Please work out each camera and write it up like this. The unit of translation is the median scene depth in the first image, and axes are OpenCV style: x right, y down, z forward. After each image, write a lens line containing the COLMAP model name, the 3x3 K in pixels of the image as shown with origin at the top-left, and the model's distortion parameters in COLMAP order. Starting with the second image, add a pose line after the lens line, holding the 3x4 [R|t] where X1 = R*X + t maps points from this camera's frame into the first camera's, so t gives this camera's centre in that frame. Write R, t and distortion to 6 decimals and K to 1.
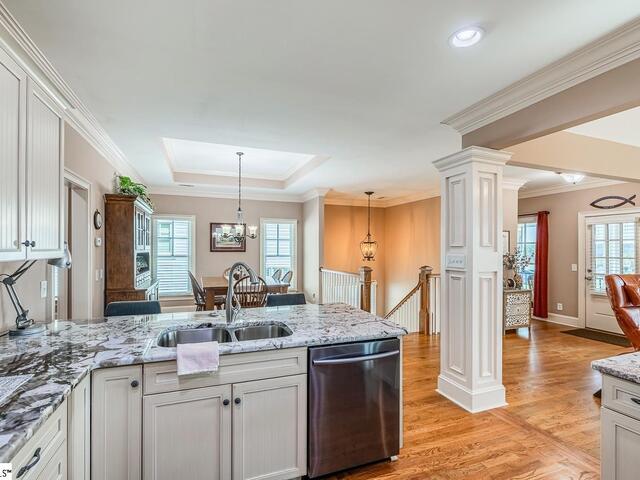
lens RADIAL K [[293.5, 0, 304.3], [0, 293.5, 247.9], [0, 0, 1]] dist [-0.004230, 0.000486]
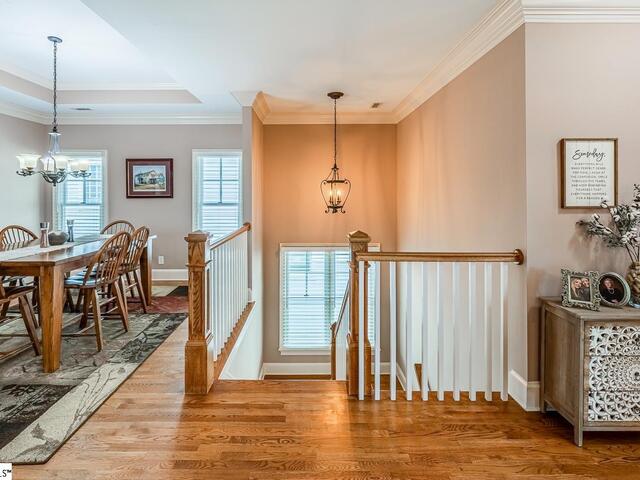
lens RADIAL K [[293.5, 0, 321.9], [0, 293.5, 194.7], [0, 0, 1]] dist [-0.004230, 0.000486]
pose [[0.951600, -0.005424, -0.307292, 0.376106], [0.006874, 0.999970, 0.003637, 0.005291], [0.307263, -0.005573, 0.951608, 0.440568]]
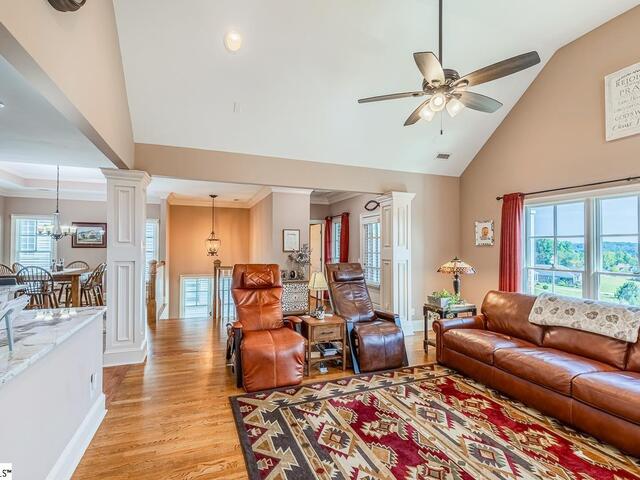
lens RADIAL K [[293.5, 0, 305.5], [0, 293.5, 244.5], [0, 0, 1]] dist [-0.004230, 0.000486]
pose [[0.999984, 0.002698, -0.005039, 0.588088], [-0.002731, 0.999975, -0.006540, 0.006022], [0.005021, 0.006553, 0.999966, -0.133009]]
